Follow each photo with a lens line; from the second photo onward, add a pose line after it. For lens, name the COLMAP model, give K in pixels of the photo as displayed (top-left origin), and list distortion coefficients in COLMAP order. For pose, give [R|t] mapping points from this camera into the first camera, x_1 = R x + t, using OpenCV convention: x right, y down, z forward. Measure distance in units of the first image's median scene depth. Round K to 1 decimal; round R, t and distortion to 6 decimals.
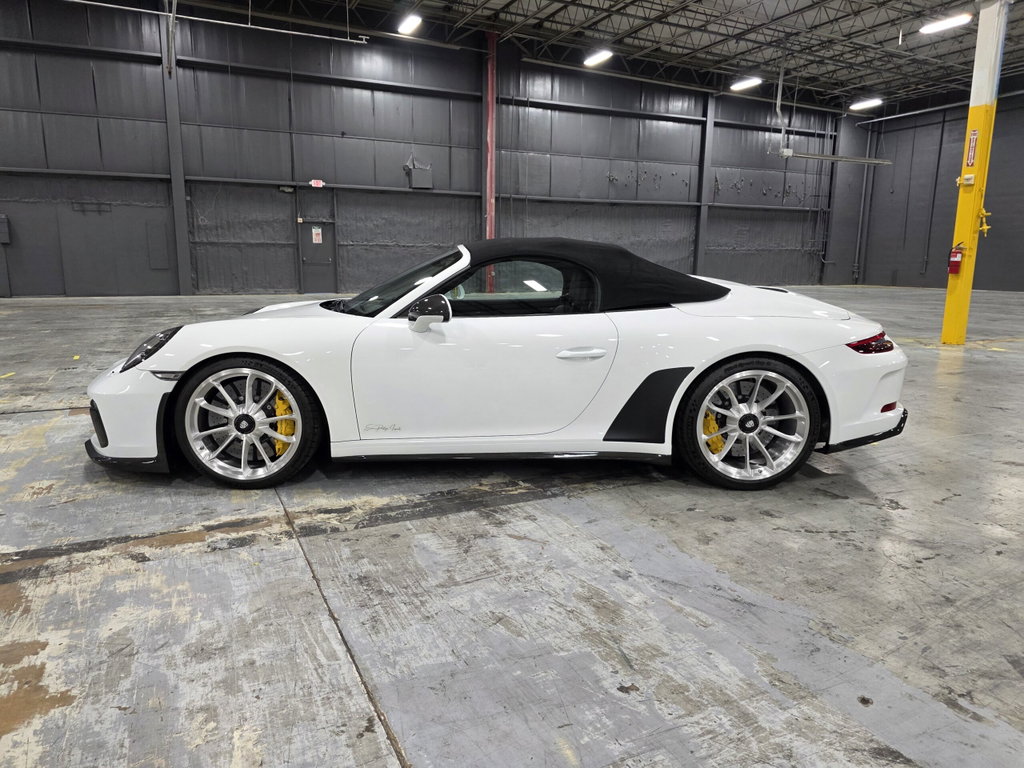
lens RADIAL K [[707.9, 0, 504.6], [0, 707.9, 389.4], [0, 0, 1]] dist [0.069848, -0.075340]
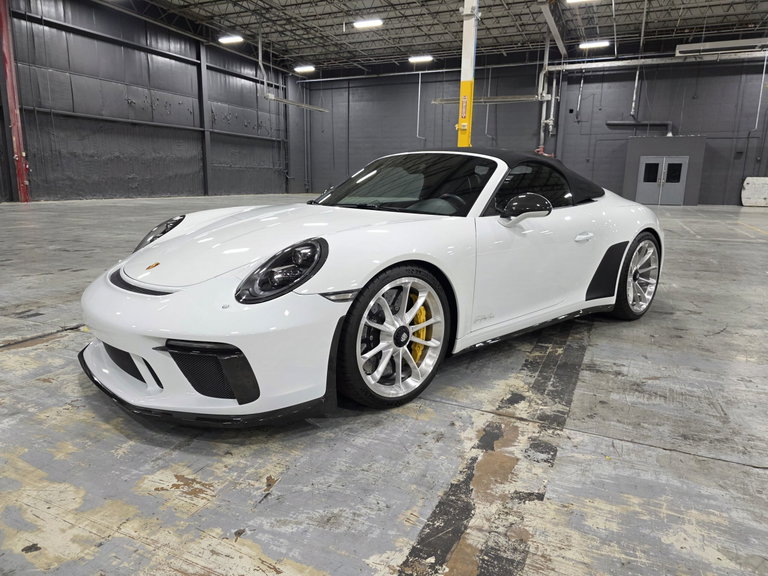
lens RADIAL K [[528.6, 0, 392.7], [0, 528.6, 286.3], [0, 0, 1]] dist [0.050619, -0.049977]
pose [[0.753174, -0.125847, 0.645672, -0.759563], [0.109712, 0.991814, 0.065335, -0.059165], [-0.648608, 0.021629, 0.760815, 0.452385]]
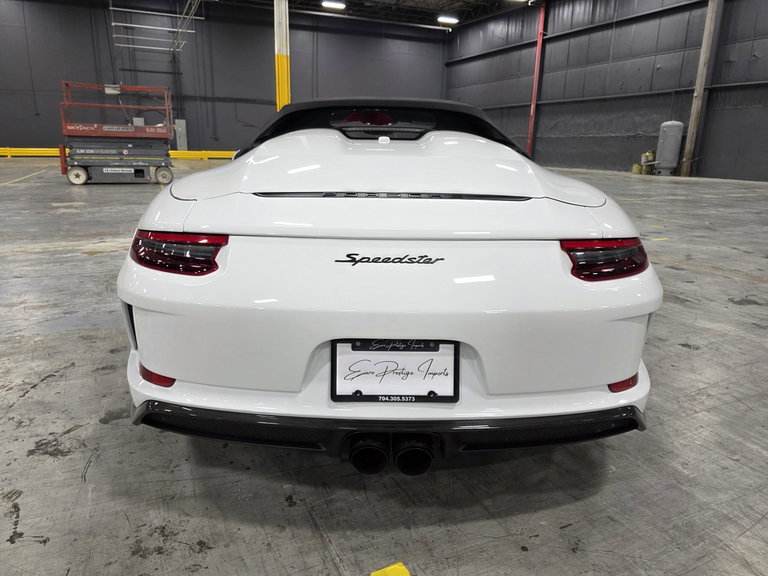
lens RADIAL K [[521.4, 0, 360.4], [0, 521.4, 280.1], [0, 0, 1]] dist [0.047301, -0.048151]
pose [[-0.051366, 0.243703, -0.968489, 0.911779], [-0.201258, 0.947347, 0.249057, -0.173045], [0.978190, 0.207710, 0.000386, 1.166728]]
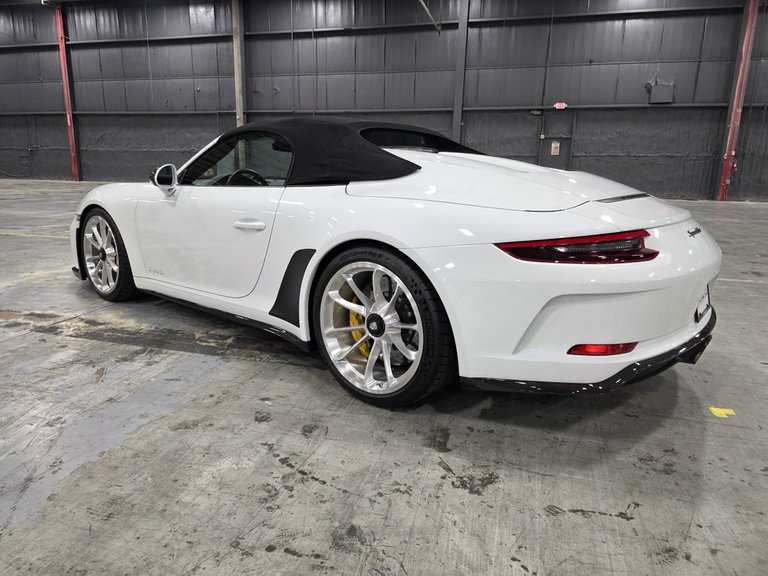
lens RADIAL K [[527.7, 0, 364.9], [0, 527.7, 289.4], [0, 0, 1]] dist [0.050744, -0.050280]
pose [[0.738784, 0.157294, -0.655329, 0.704139], [-0.135452, 0.987196, 0.084249, -0.042913], [0.660190, 0.026524, 0.750630, 0.507582]]
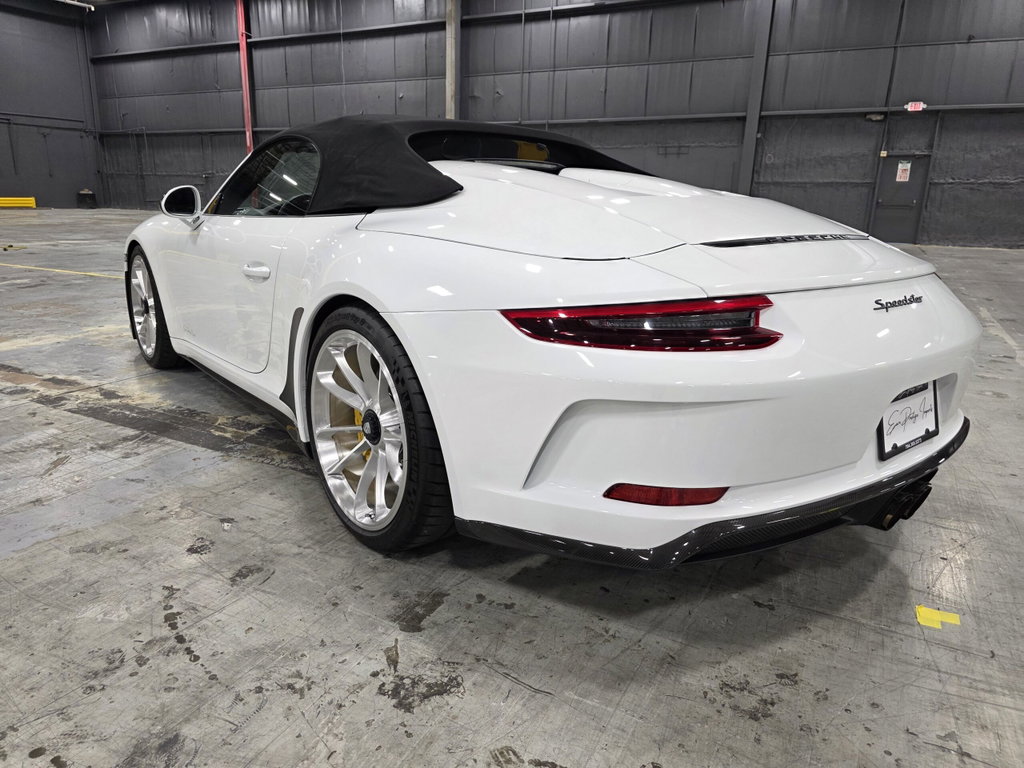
lens RADIAL K [[703.6, 0, 486.6], [0, 703.6, 385.9], [0, 0, 1]] dist [0.050744, -0.050280]
pose [[0.583126, 0.215816, -0.783190, 0.788166], [-0.166948, 0.975326, 0.144459, -0.075176], [0.795042, 0.046514, 0.604768, 0.710391]]
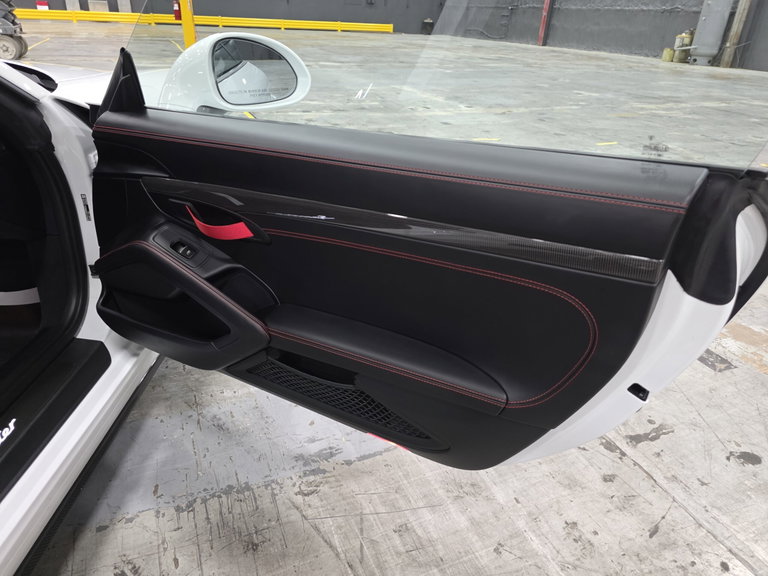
lens RADIAL K [[523.4, 0, 384.0], [0, 523.4, 288.0], [0, 0, 1]] dist [0.048309, -0.048227]
pose [[-0.036373, 0.454630, -0.889937, 0.130820], [-0.227367, 0.863407, 0.450370, -0.250056], [0.973130, 0.218723, 0.071963, 1.519803]]
